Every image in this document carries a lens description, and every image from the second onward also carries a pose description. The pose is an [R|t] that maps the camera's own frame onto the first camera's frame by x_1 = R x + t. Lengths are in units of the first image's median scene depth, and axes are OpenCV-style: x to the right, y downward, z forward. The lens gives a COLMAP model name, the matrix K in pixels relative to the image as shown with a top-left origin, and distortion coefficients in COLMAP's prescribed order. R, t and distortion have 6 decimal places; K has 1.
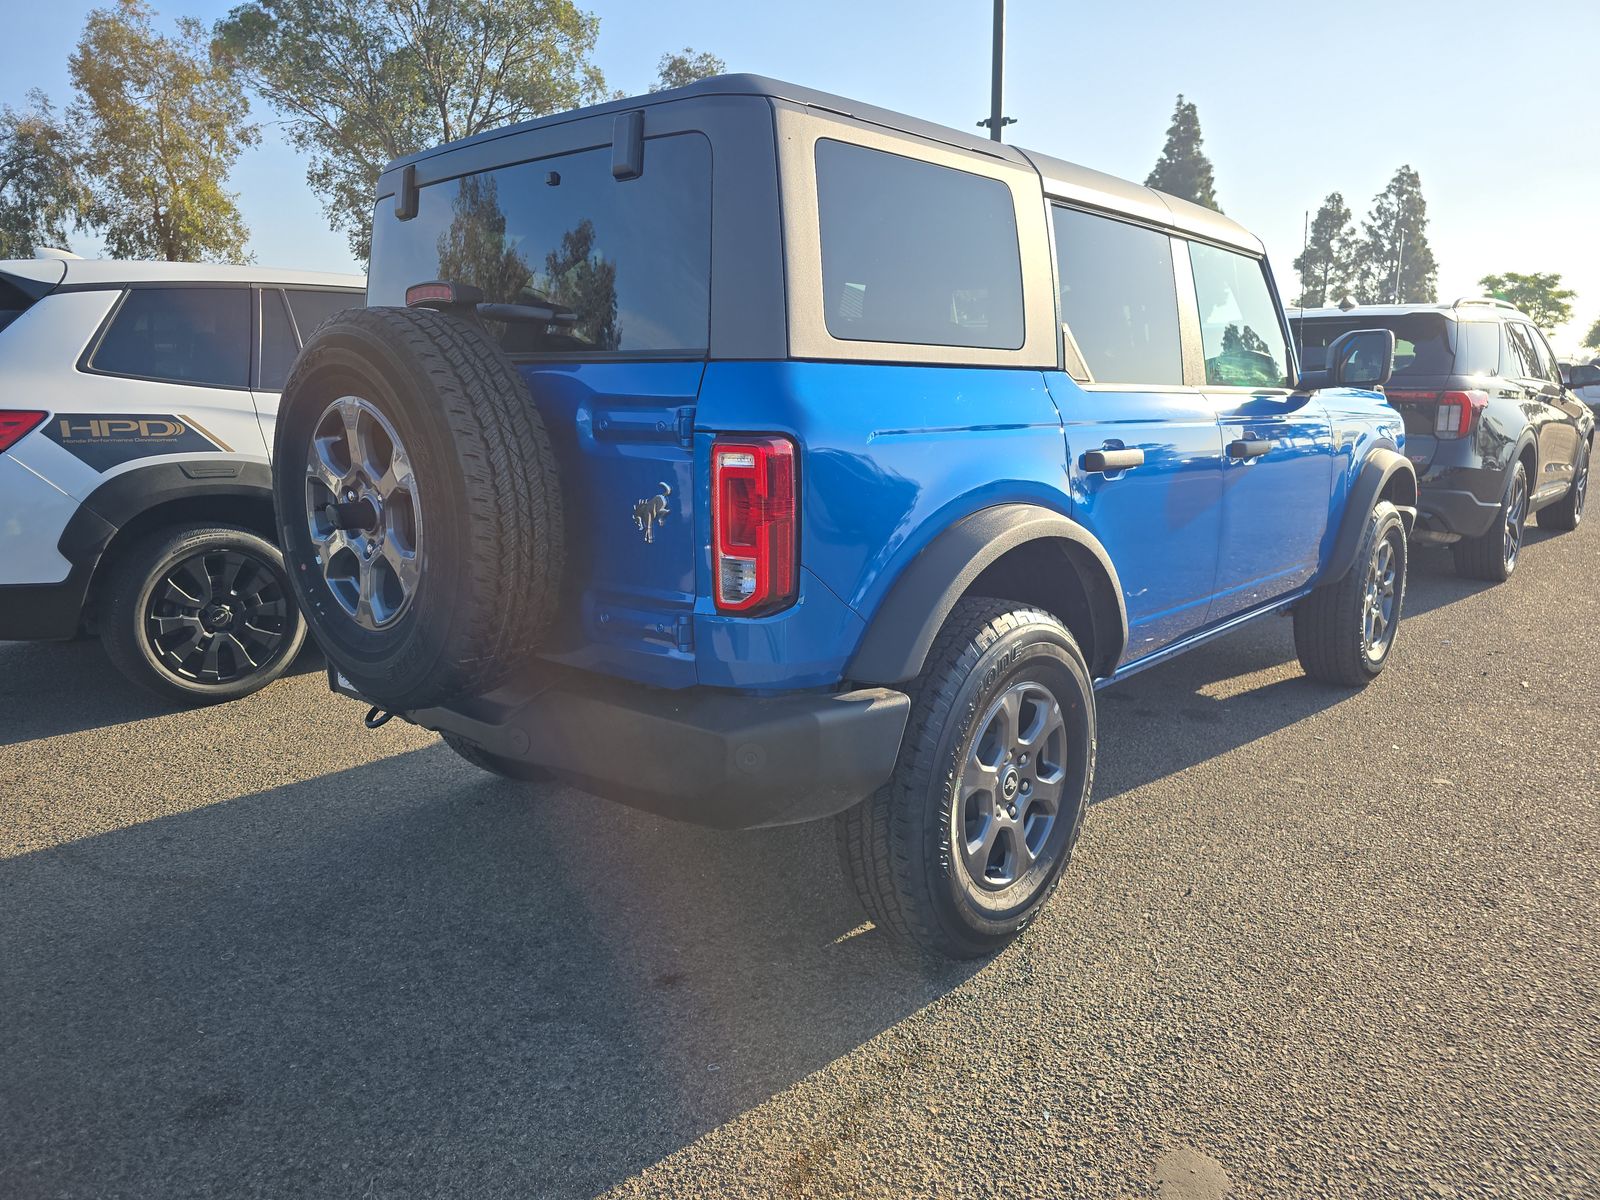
lens RADIAL K [[1091.1, 0, 800.0], [0, 1091.1, 600.0], [0, 0, 1]] dist [0.039732, -0.000618]
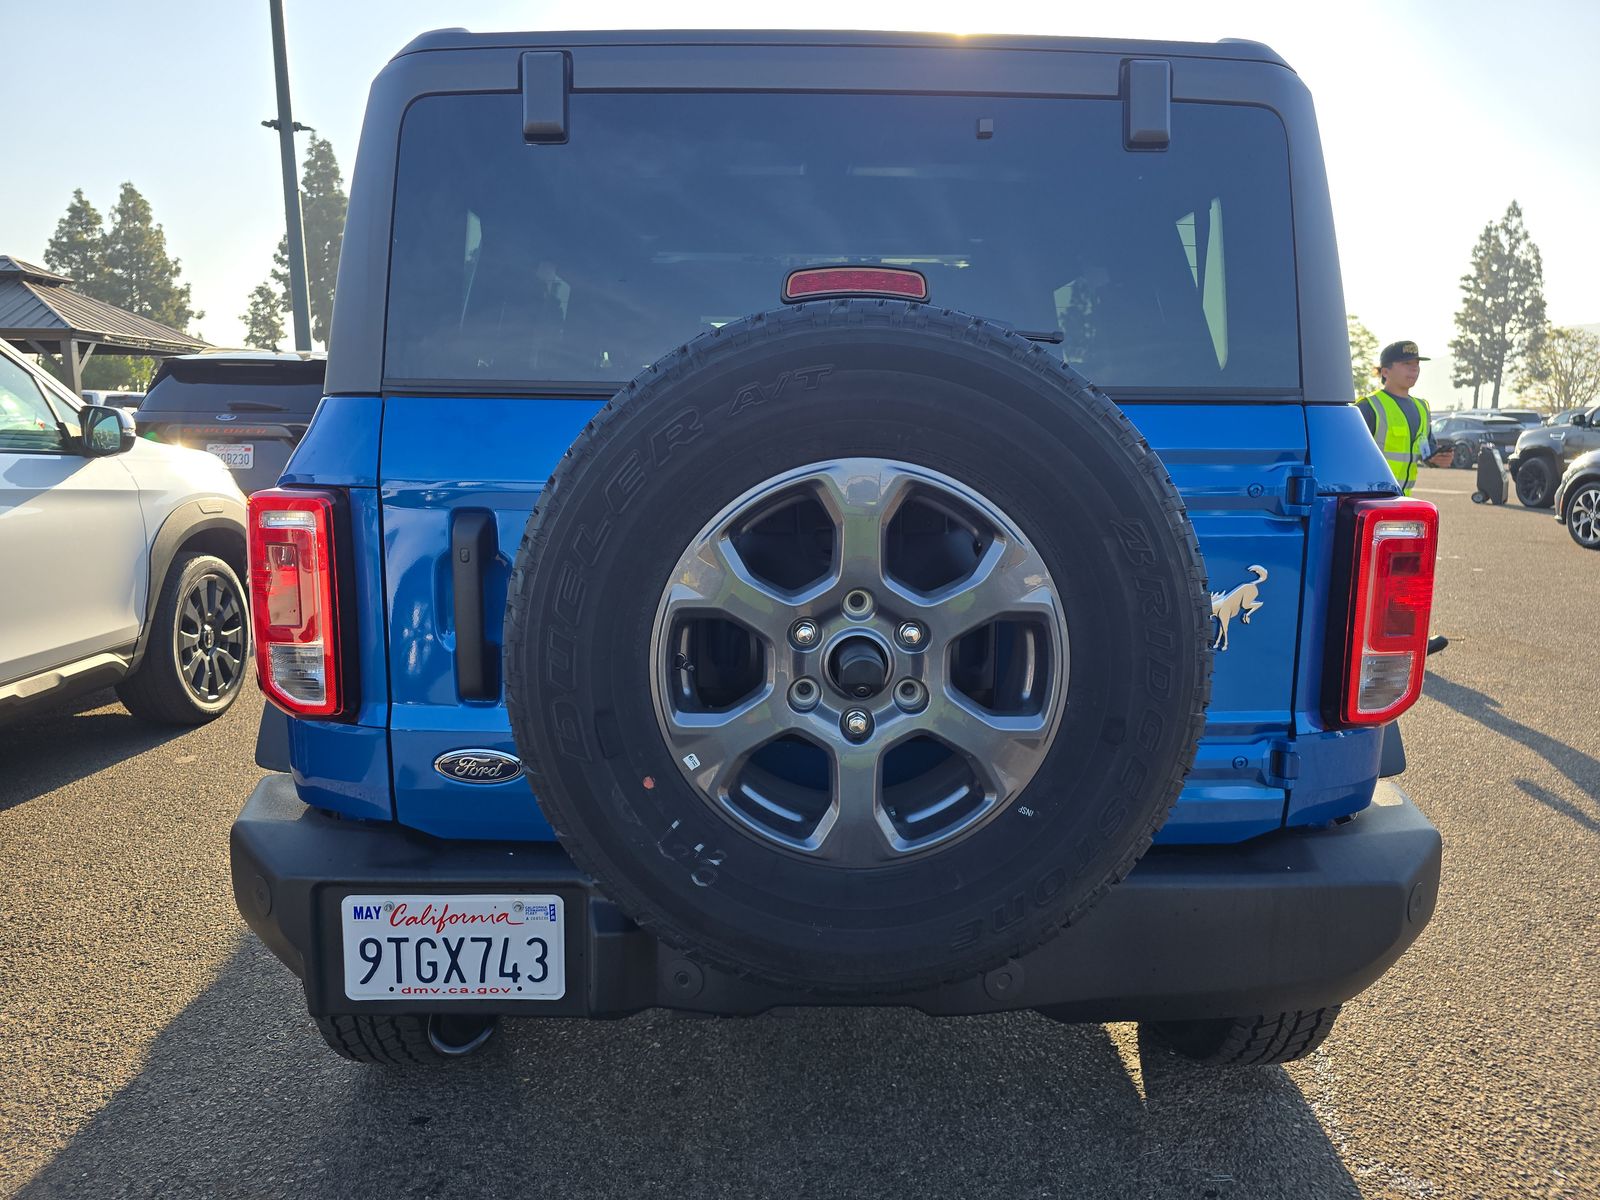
lens RADIAL K [[1109.2, 0, 800.0], [0, 1109.2, 600.0], [0, 0, 1]] dist [0.015664, 0.001437]
pose [[0.746702, -0.098152, 0.657877, -0.207613], [0.123192, 0.992349, 0.008228, -0.031507], [-0.653651, 0.074902, 0.753080, 0.155301]]
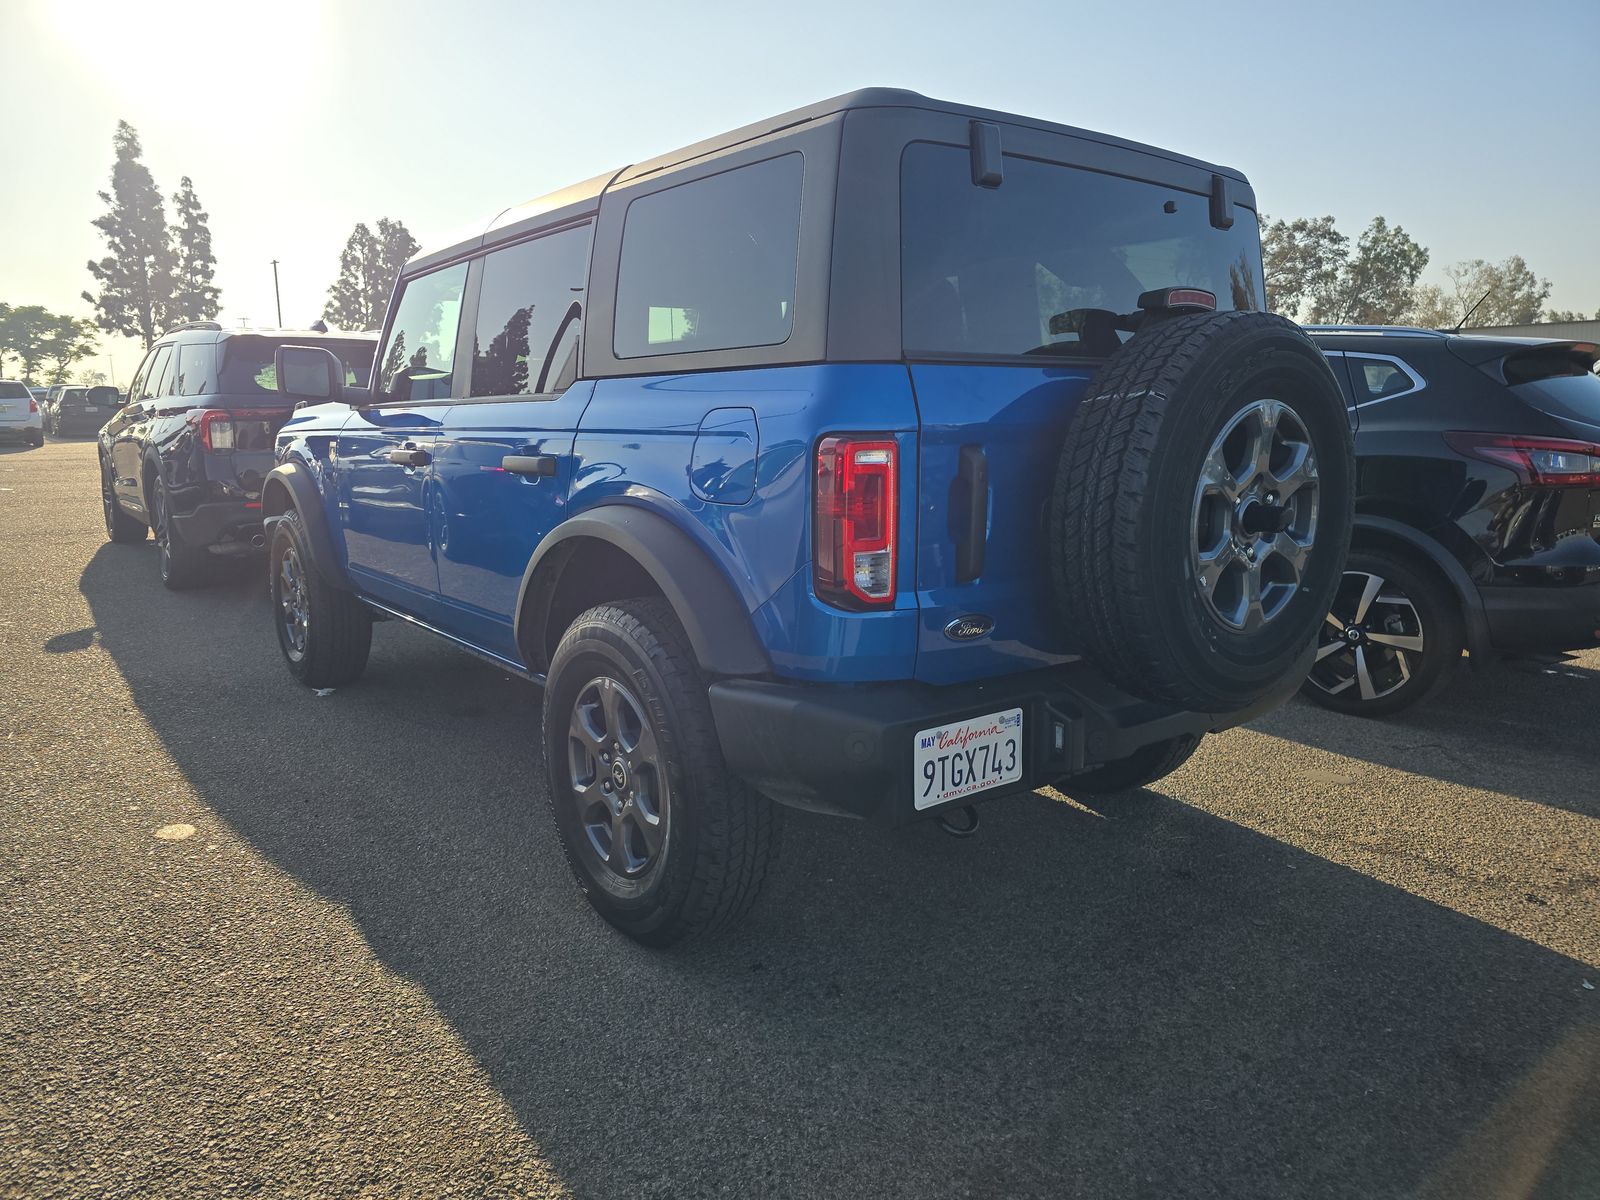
lens RADIAL K [[1091.1, 0, 800.0], [0, 1091.1, 600.0], [0, 0, 1]] dist [0.039732, -0.000618]
pose [[0.209321, -0.171523, 0.962686, -0.385118], [0.193911, 0.972225, 0.131060, -0.057119], [-0.958427, 0.159242, 0.236768, 0.309854]]
